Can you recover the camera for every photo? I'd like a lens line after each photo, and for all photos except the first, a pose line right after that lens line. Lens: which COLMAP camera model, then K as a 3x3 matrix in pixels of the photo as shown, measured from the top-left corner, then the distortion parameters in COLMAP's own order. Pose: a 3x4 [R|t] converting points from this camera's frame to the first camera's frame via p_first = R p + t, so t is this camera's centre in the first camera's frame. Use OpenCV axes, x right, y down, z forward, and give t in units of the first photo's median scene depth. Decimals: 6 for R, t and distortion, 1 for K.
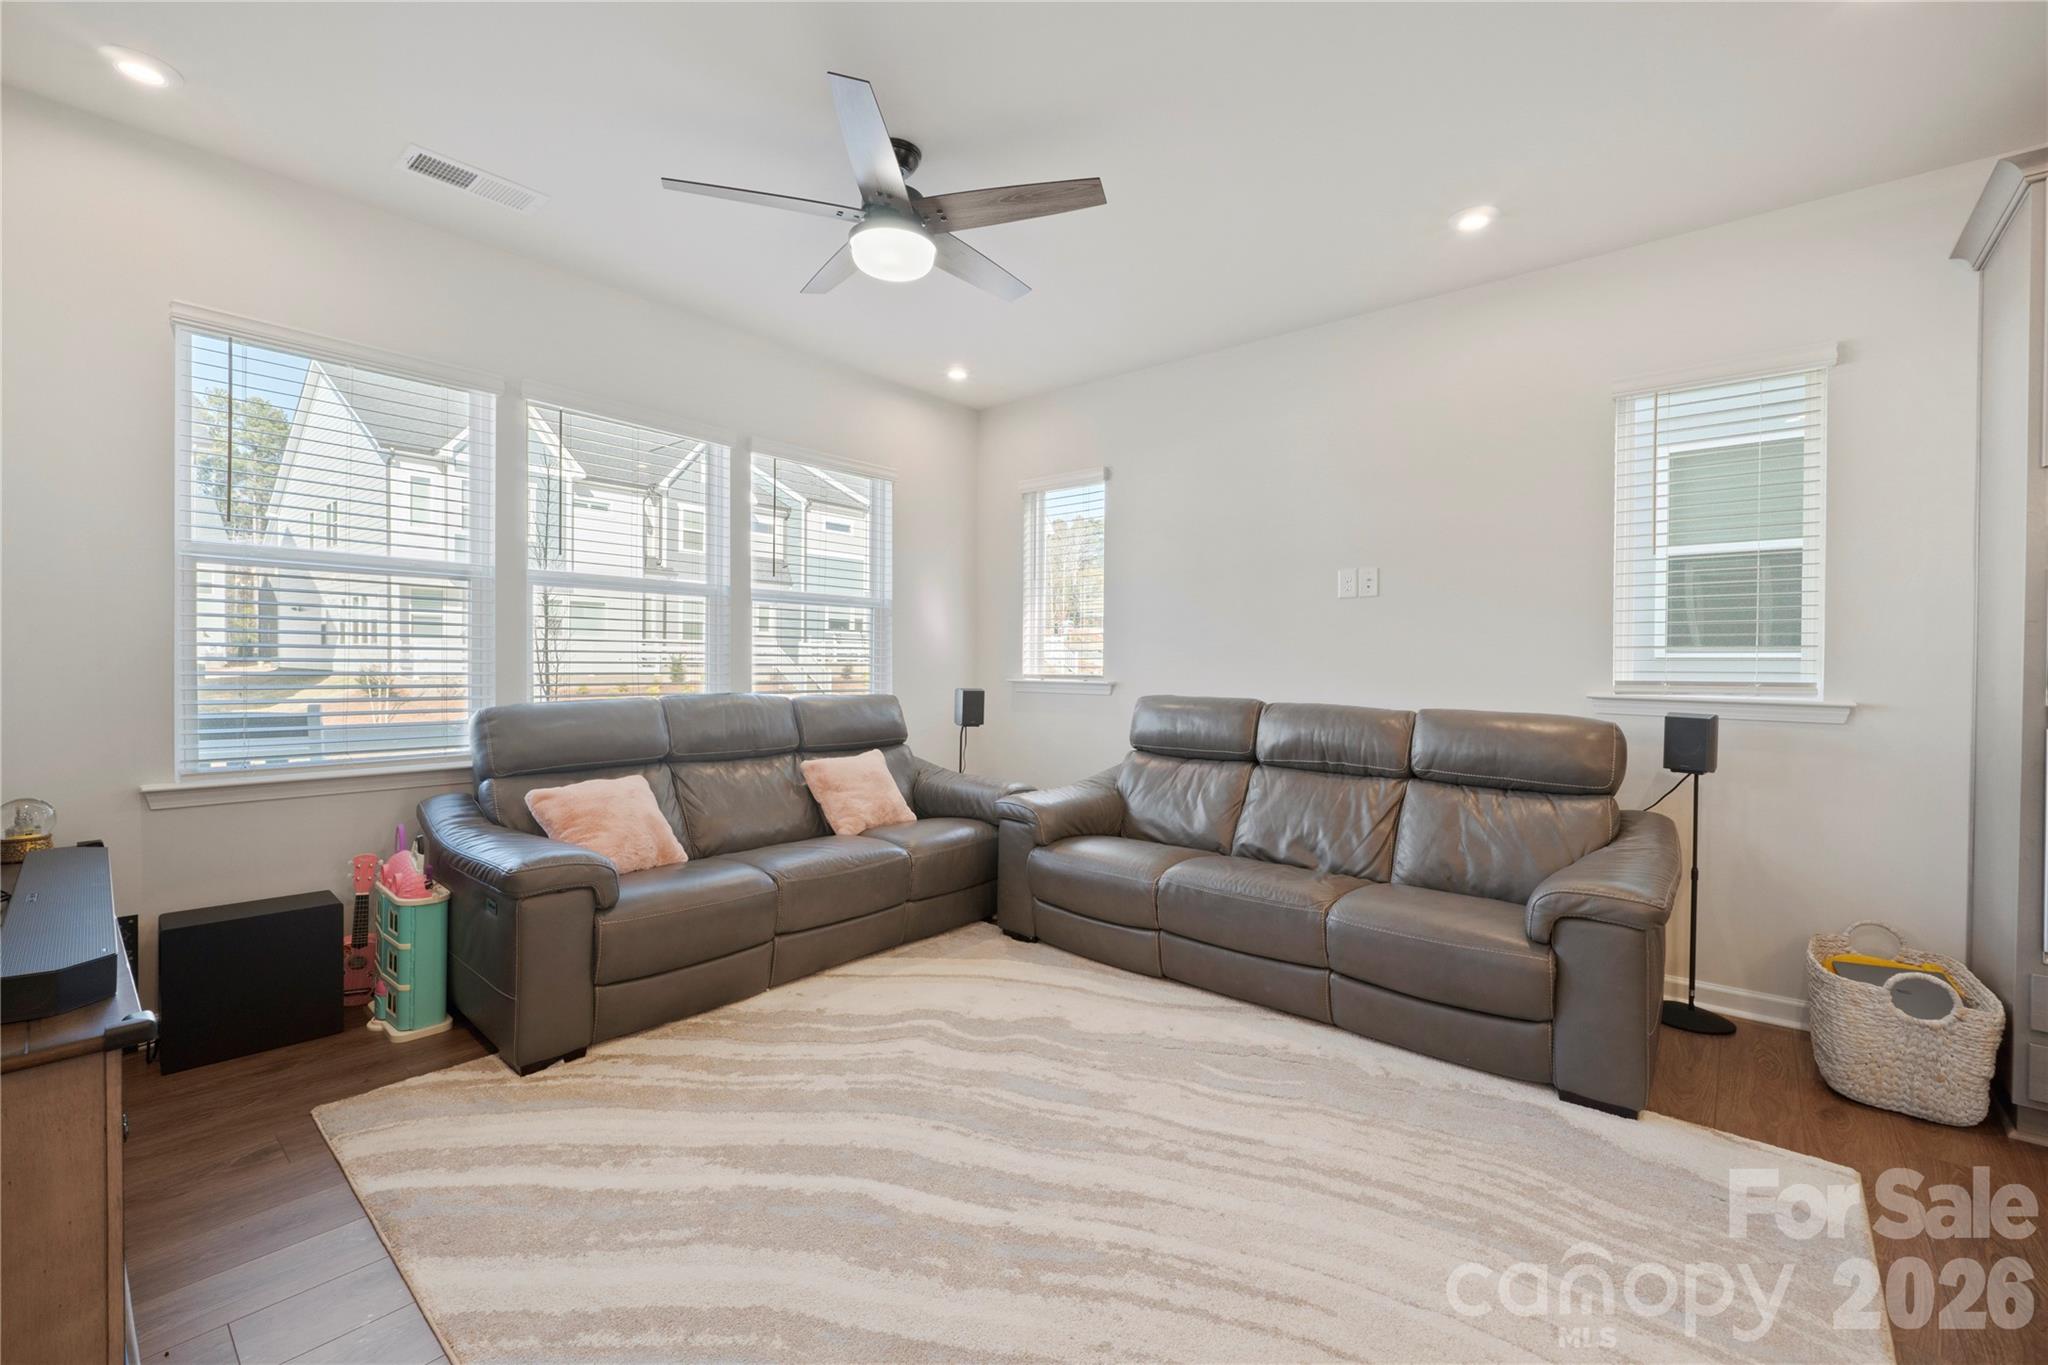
lens RADIAL K [[858.0, 0, 1018.8], [0, 858.0, 669.3], [0, 0, 1]] dist [-0.009417, -0.000462]
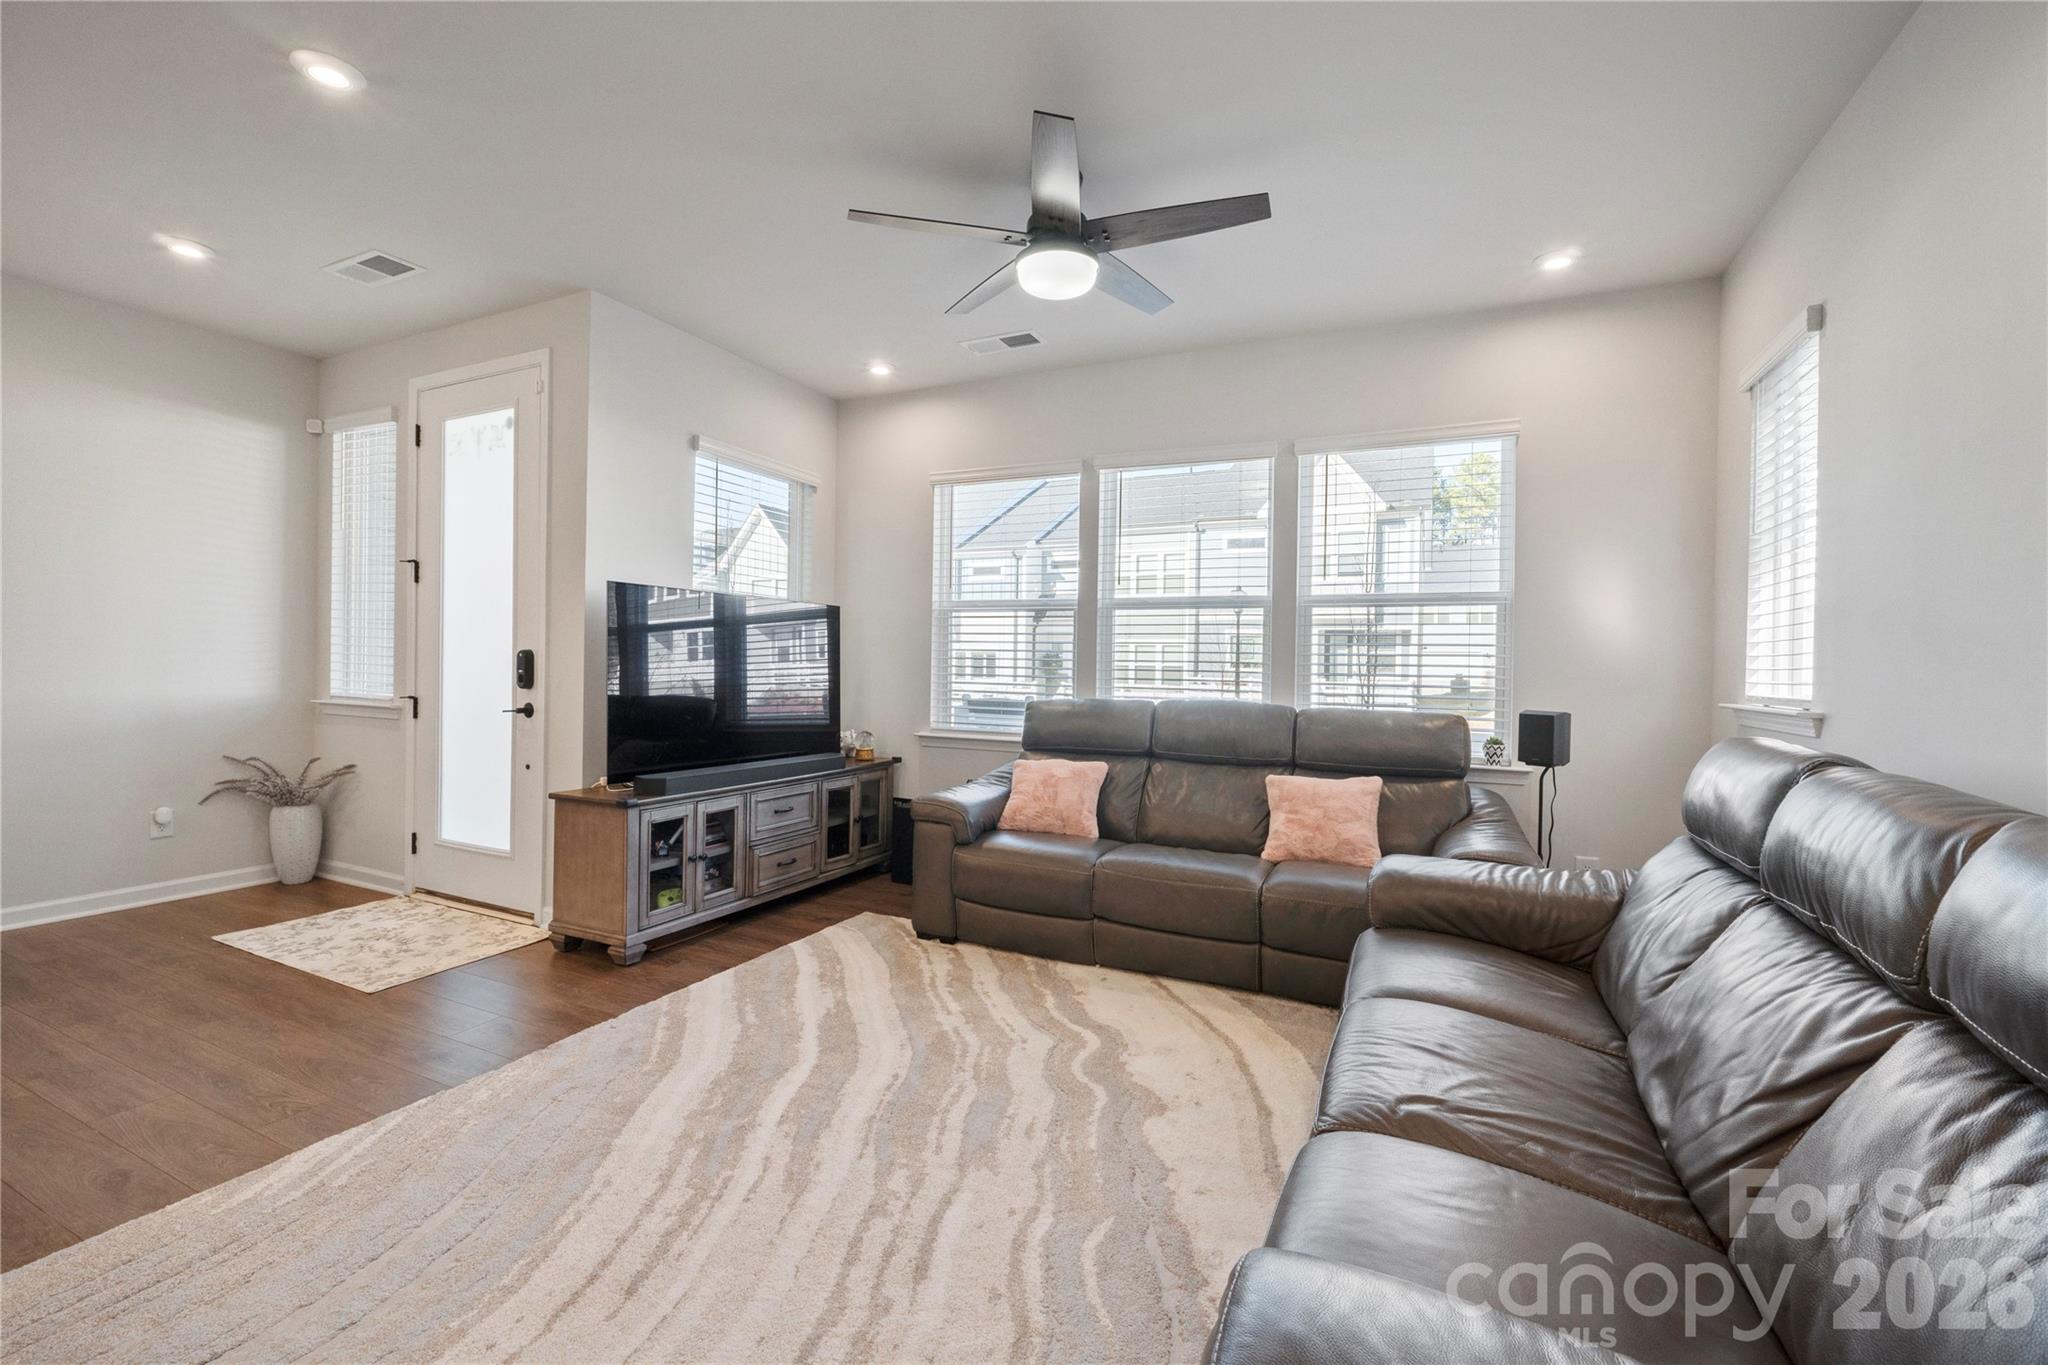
lens RADIAL K [[851.7, 0, 1022.4], [0, 851.7, 674.0], [0, 0, 1]] dist [-0.014827, 0.000390]
pose [[0.257771, 0.002787, -0.966202, 0.821744], [-0.021727, 0.999760, -0.002913, 0.006506], [0.965962, 0.021743, 0.257769, 0.692067]]
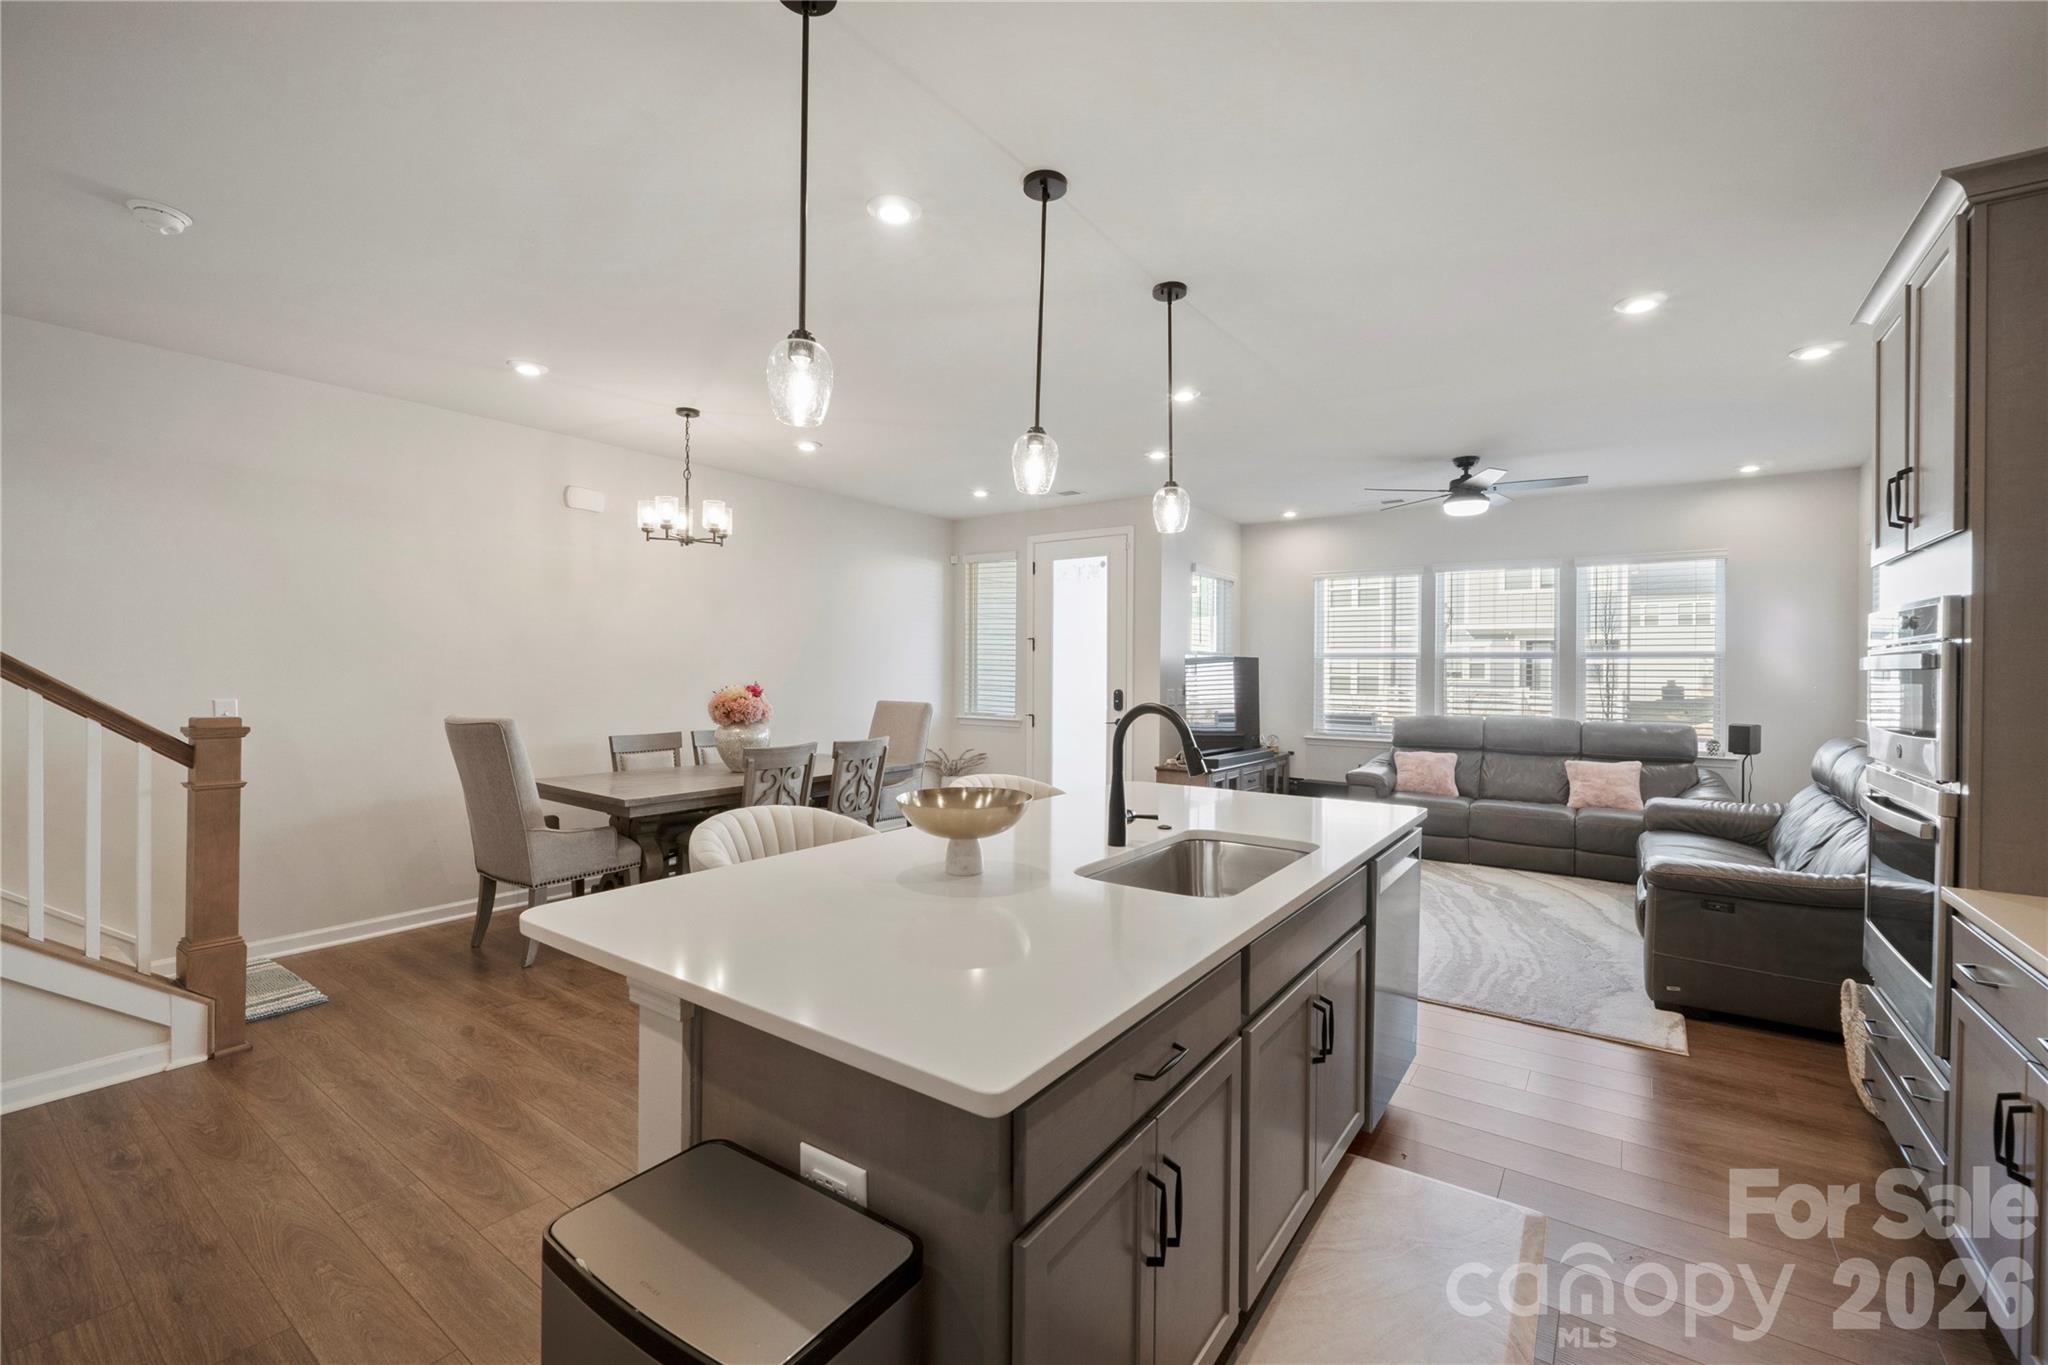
lens RADIAL K [[858.0, 0, 1018.8], [0, 858.0, 669.3], [0, 0, 1]] dist [-0.009417, -0.000462]
pose [[0.083099, -0.011412, -0.996476, 1.801467], [-0.013888, 0.999824, -0.012609, -0.043714], [0.996445, 0.014887, 0.082926, -0.246417]]
